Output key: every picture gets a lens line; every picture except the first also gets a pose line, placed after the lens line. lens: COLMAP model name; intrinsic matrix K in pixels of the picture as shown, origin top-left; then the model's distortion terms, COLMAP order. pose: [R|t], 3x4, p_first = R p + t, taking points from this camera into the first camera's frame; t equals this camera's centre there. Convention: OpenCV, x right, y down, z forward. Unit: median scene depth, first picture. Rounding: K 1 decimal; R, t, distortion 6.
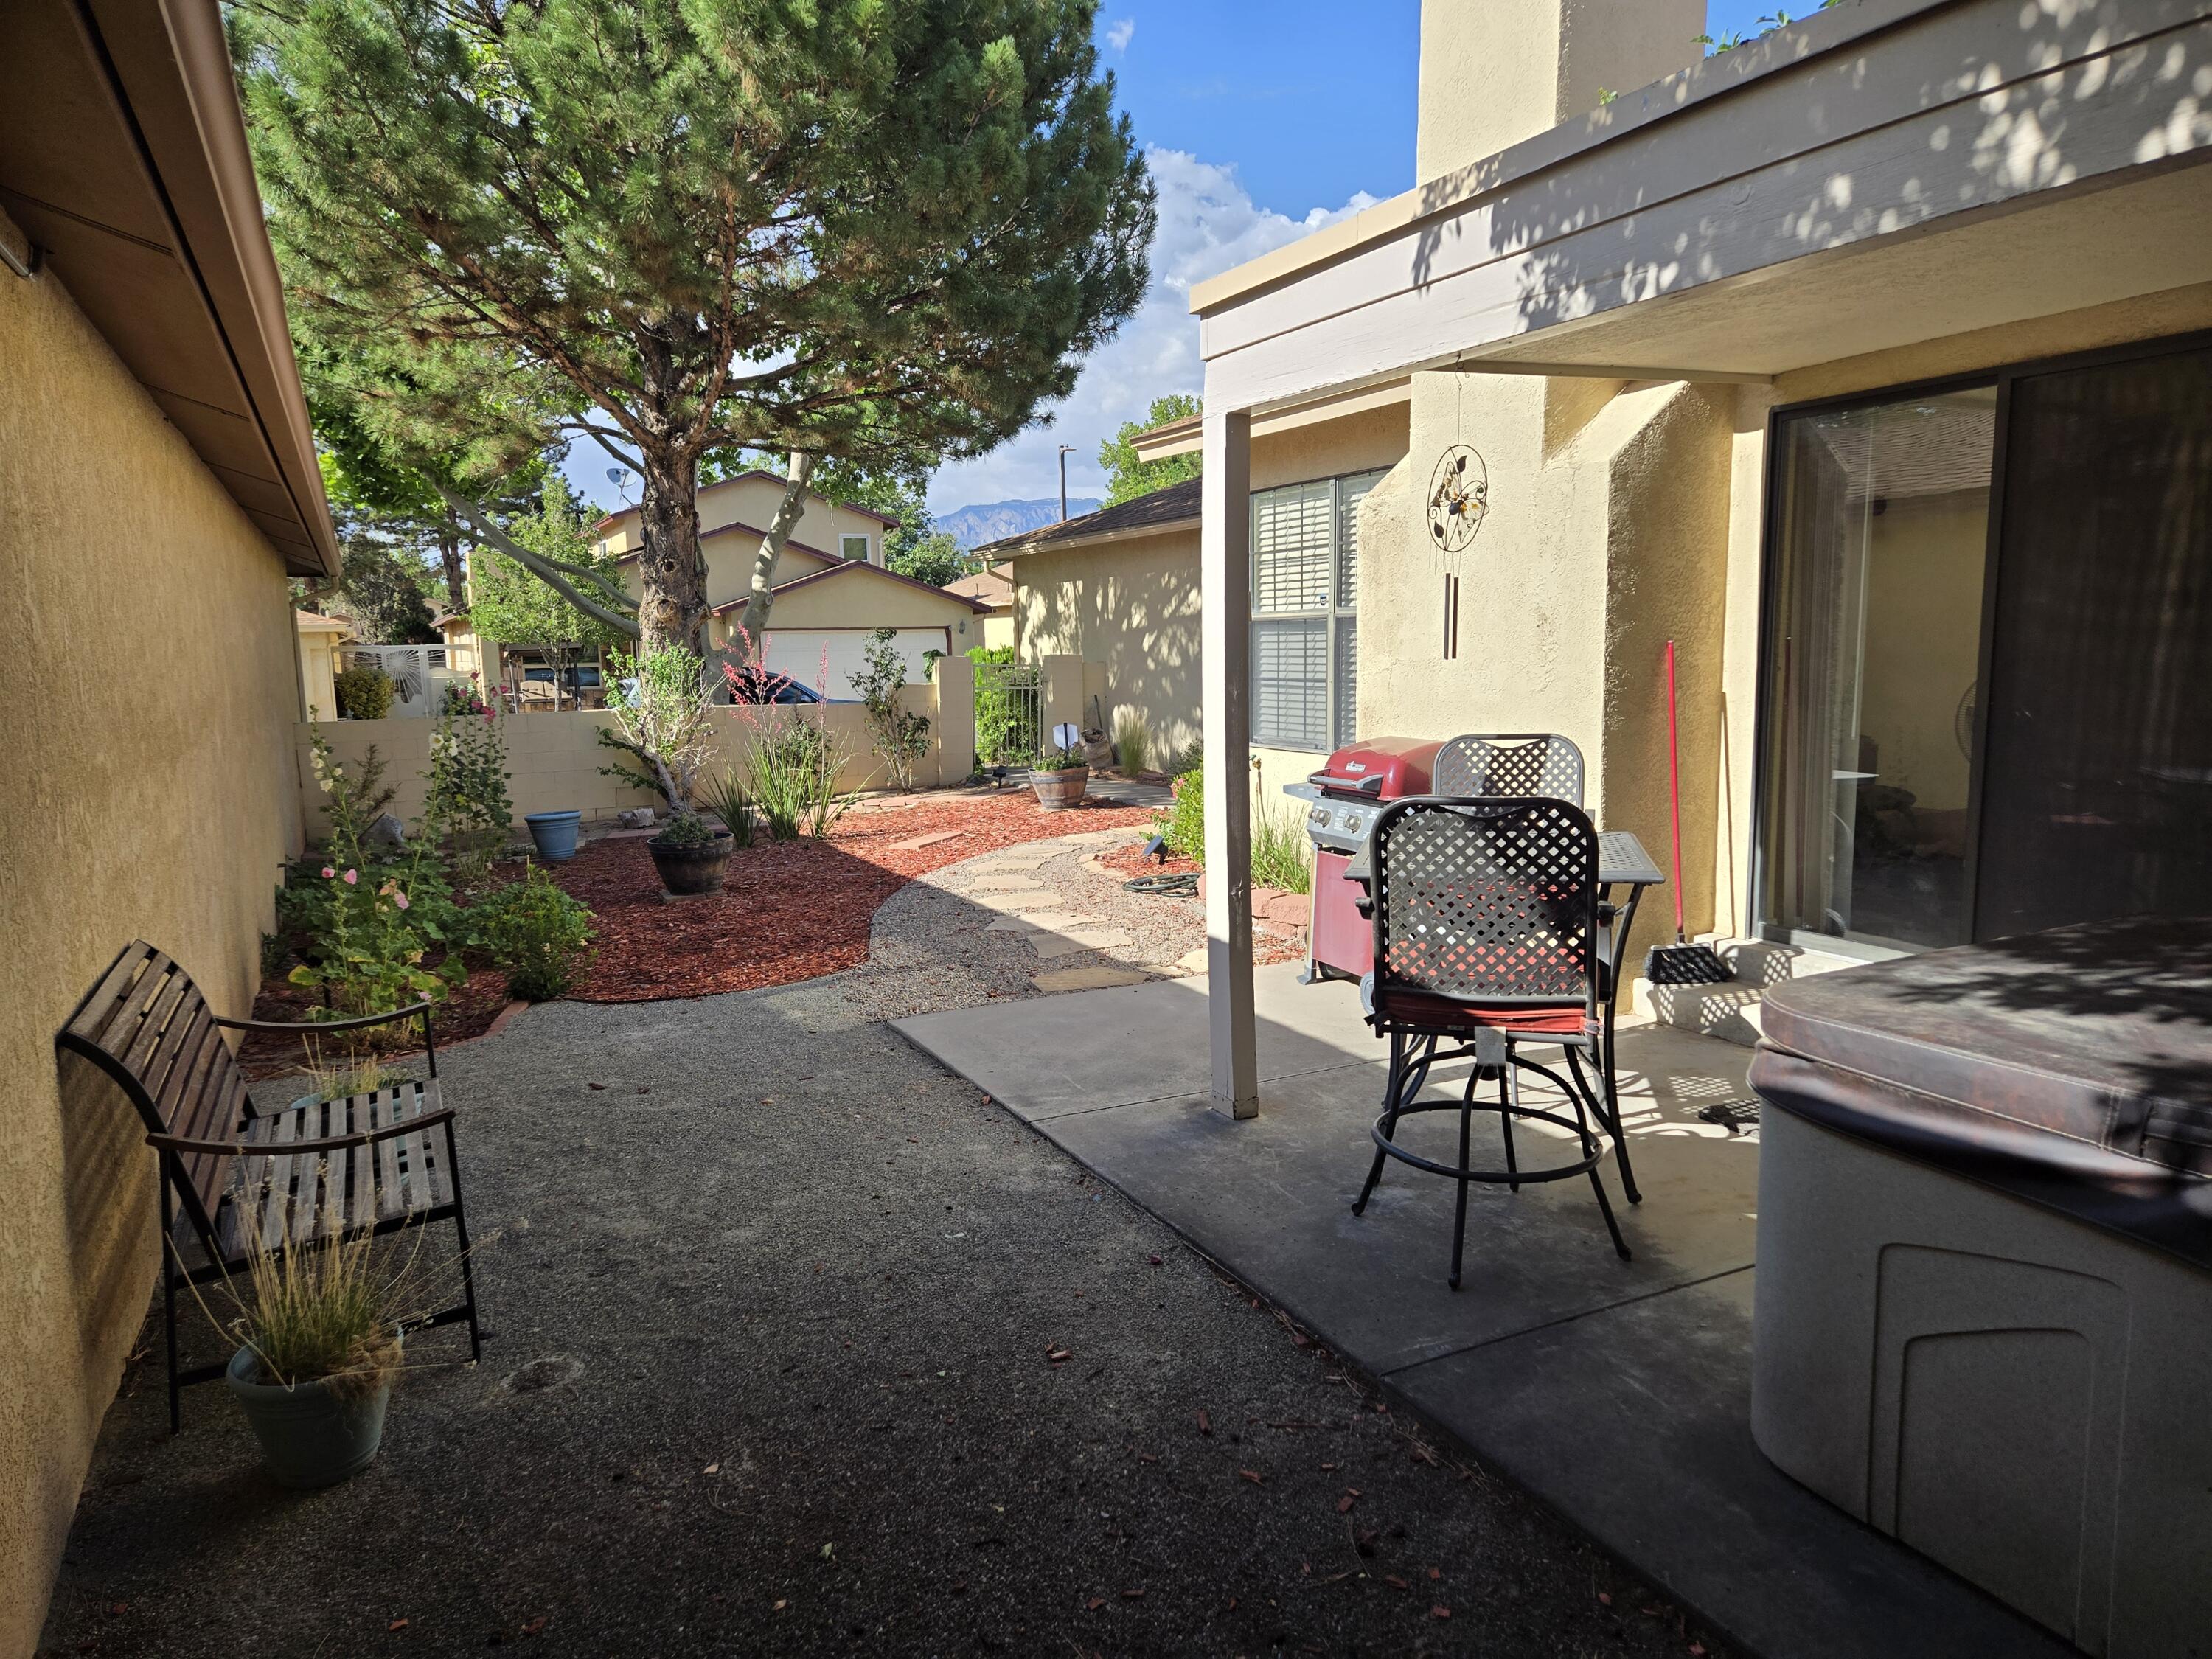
lens RADIAL K [[1474.0, 0, 1114.9], [0, 1474.0, 838.4], [0, 0, 1]] dist [0.064917, -0.053400]
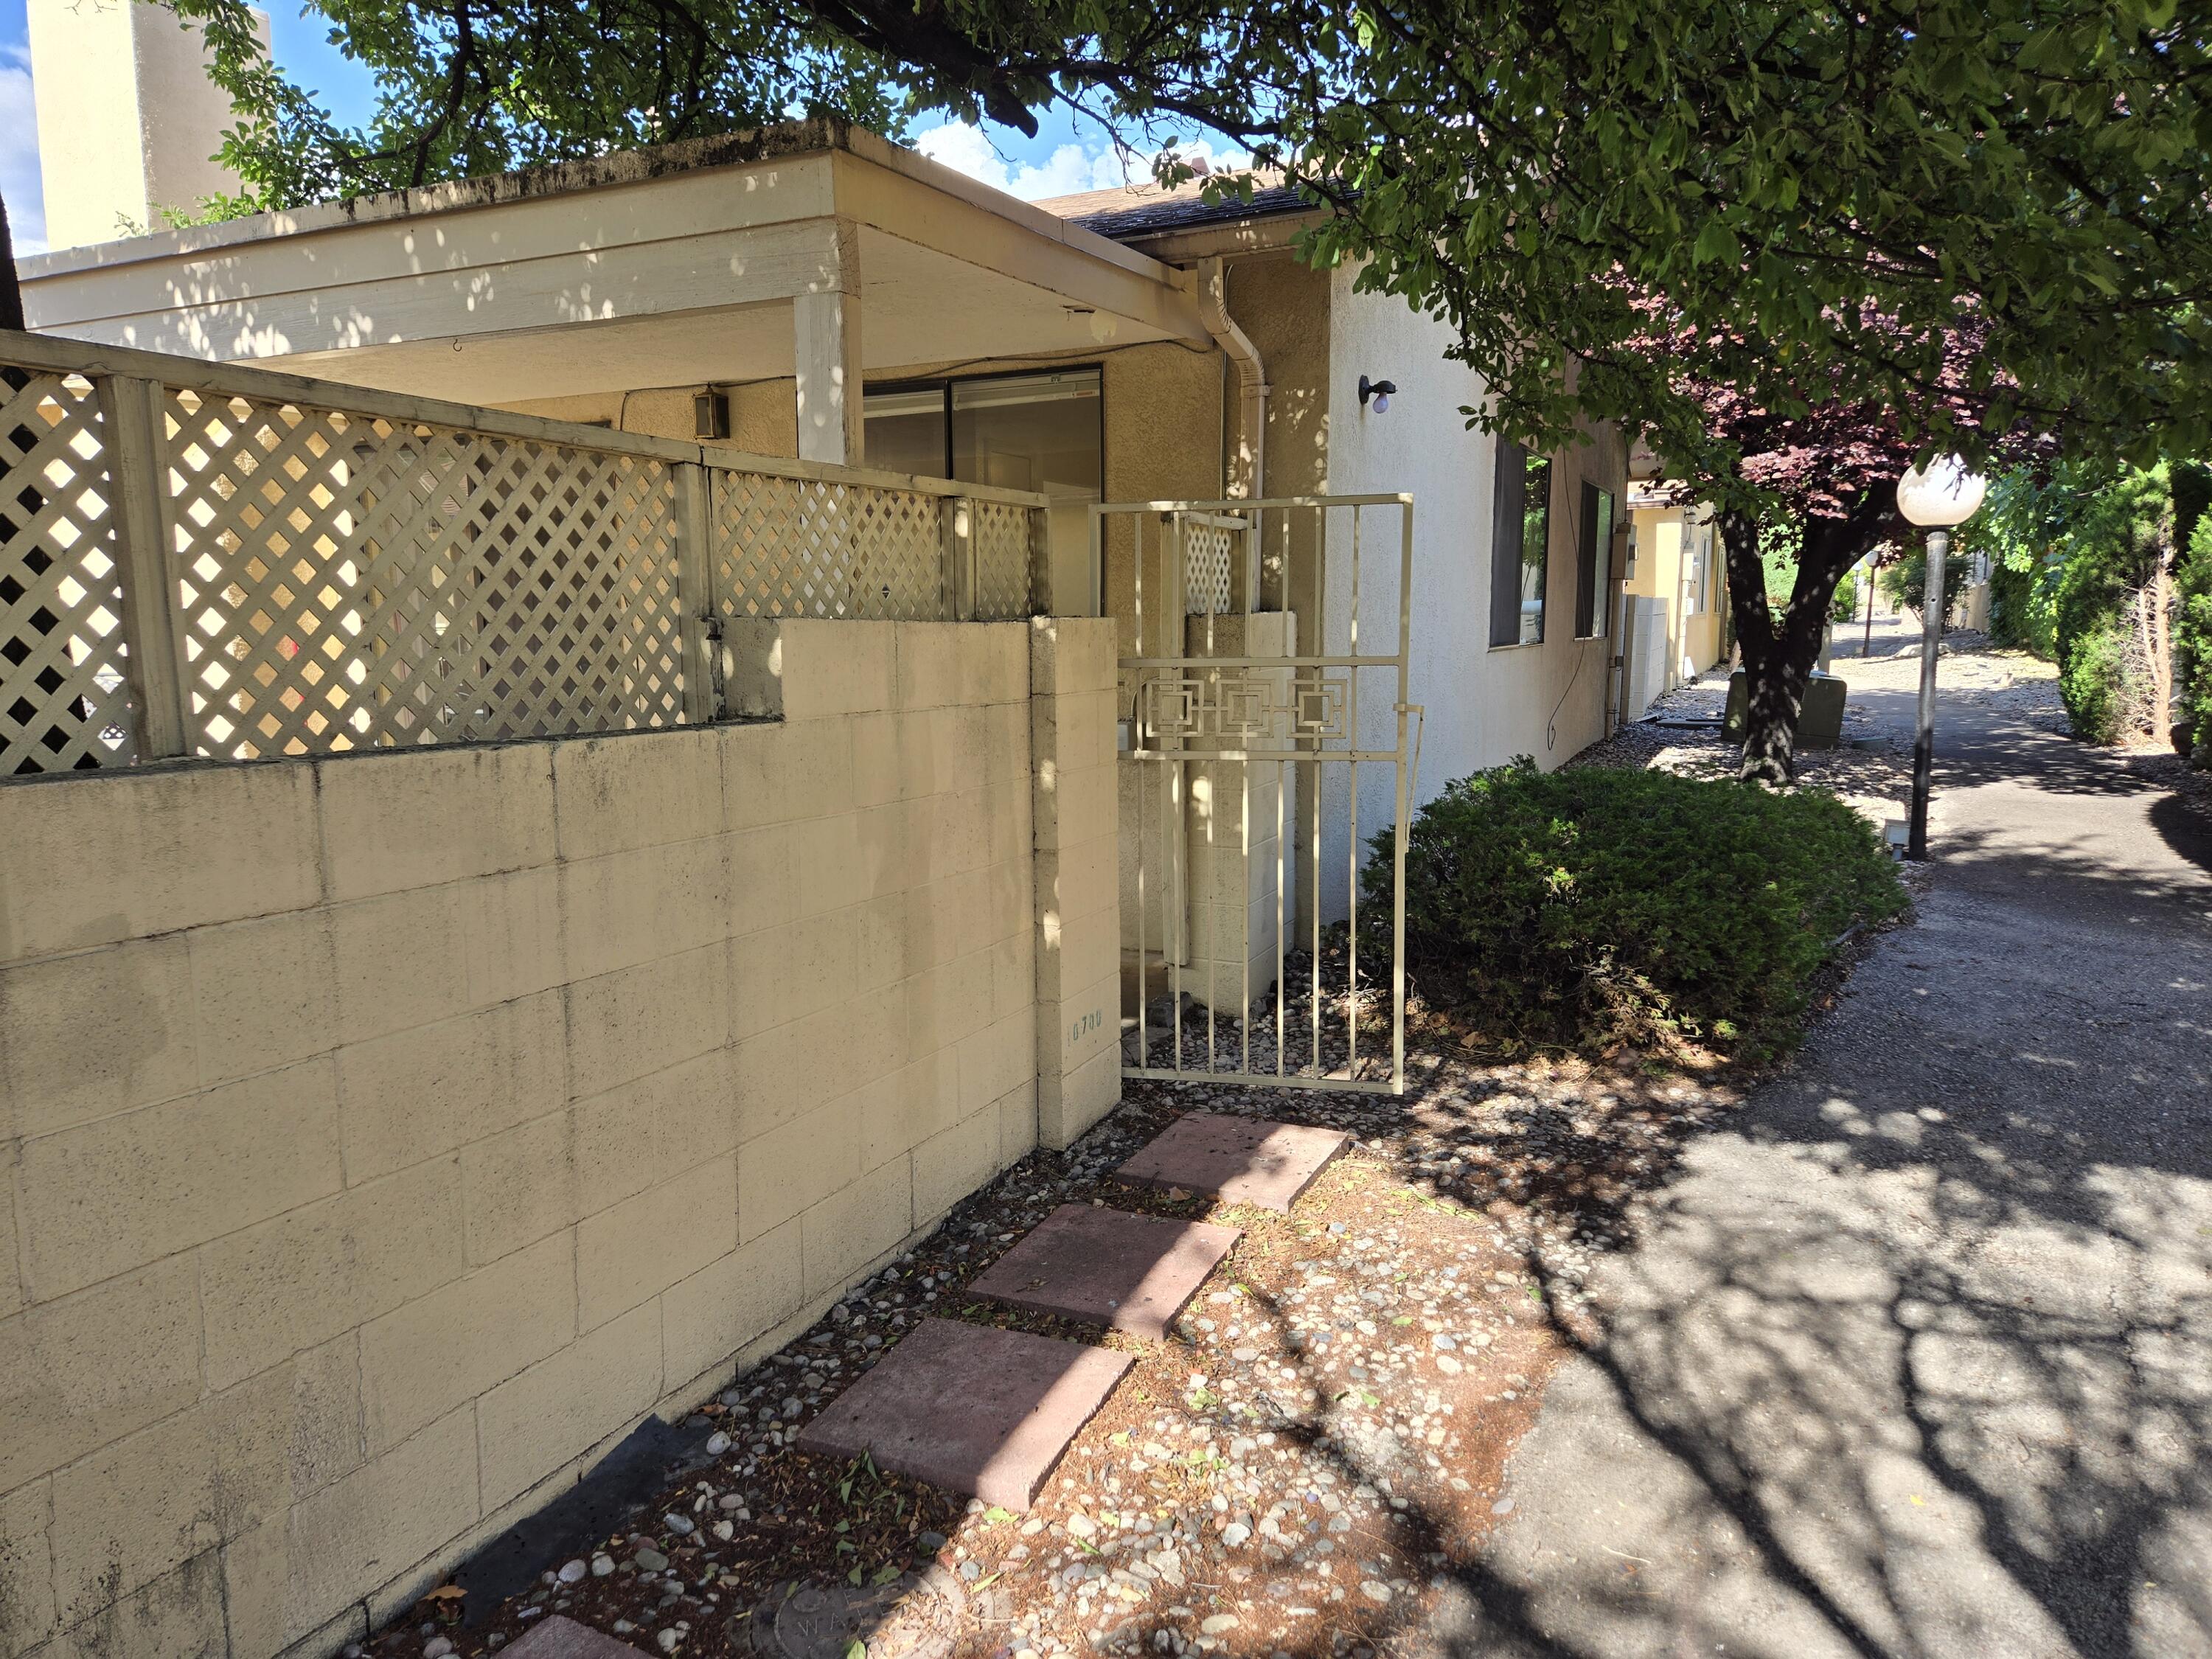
lens RADIAL K [[1474.0, 0, 1082.9], [0, 1474.0, 813.2], [0, 0, 1]] dist [0.064917, -0.053400]
pose [[0.798236, -0.063987, 0.598936, 0.196631], [0.071342, 0.997386, 0.011475, 0.139413], [-0.598105, 0.033570, 0.800715, -0.794742]]
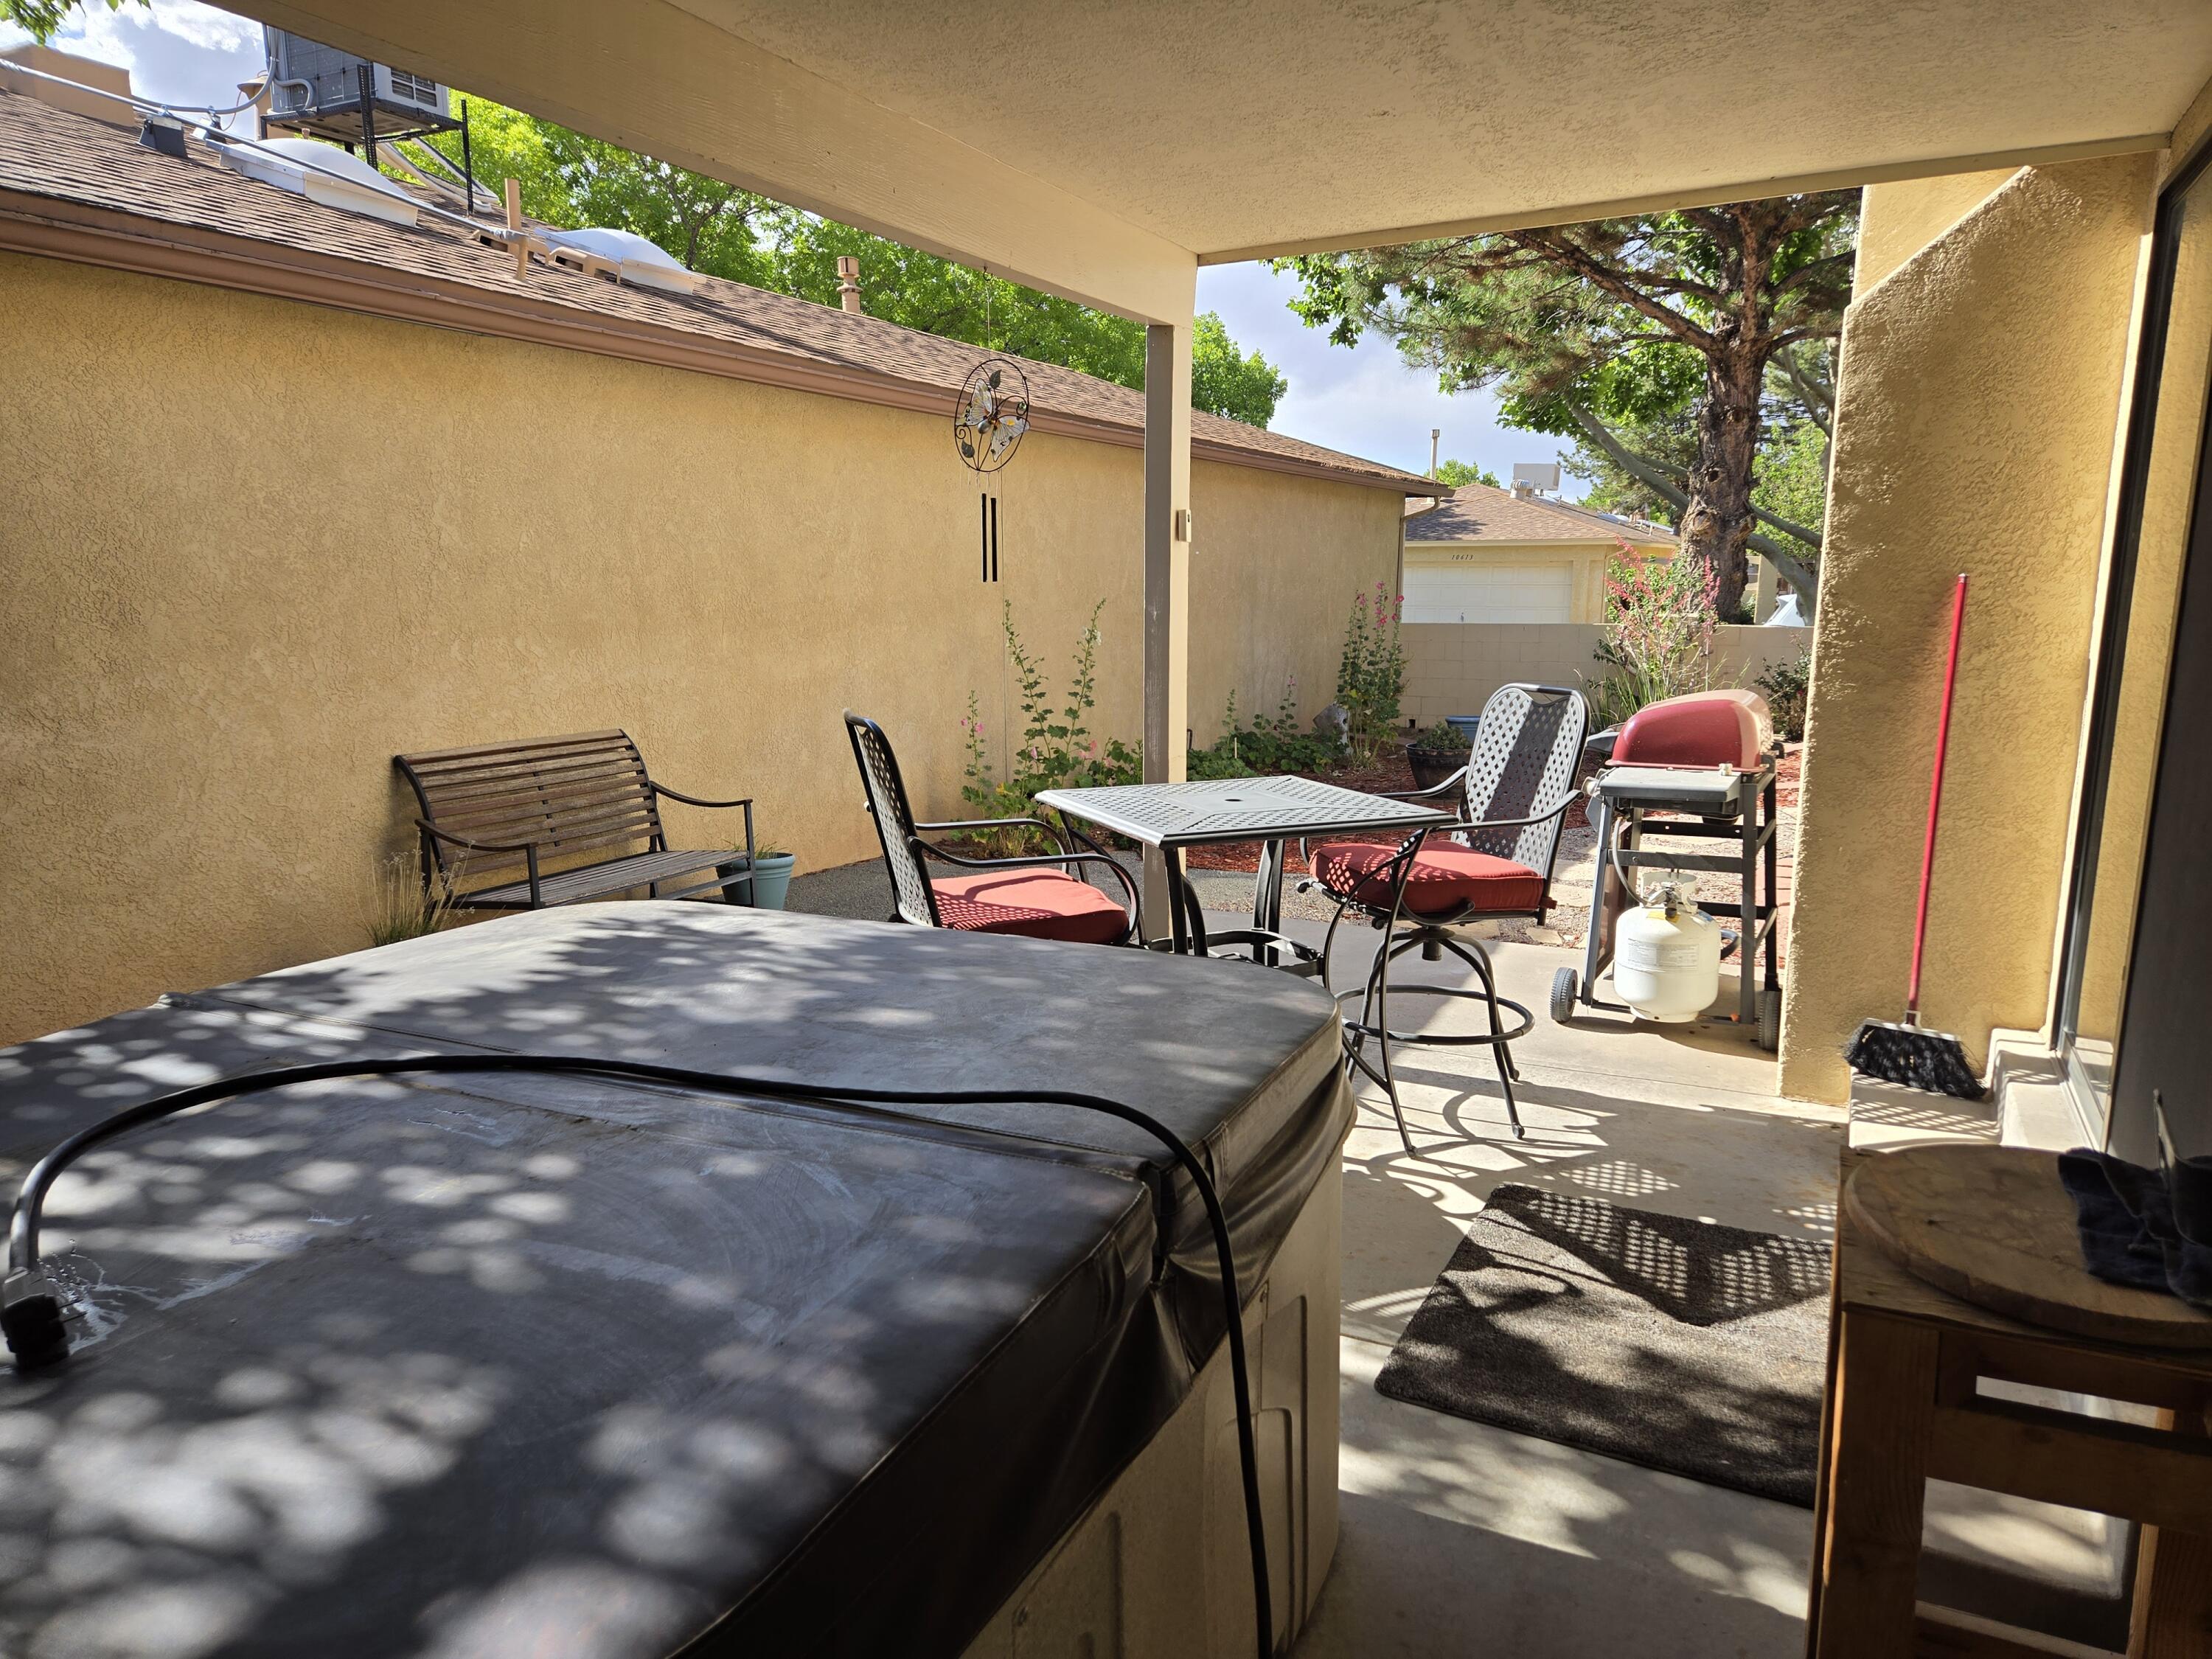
lens RADIAL K [[1474.0, 0, 1104.6], [0, 1474.0, 837.4], [0, 0, 1]] dist [0.064917, -0.053400]
pose [[0.601599, 0.166057, -0.781347, 1.083846], [-0.121083, 0.985808, 0.116282, -0.077305], [0.789568, 0.024653, 0.613168, 0.464742]]
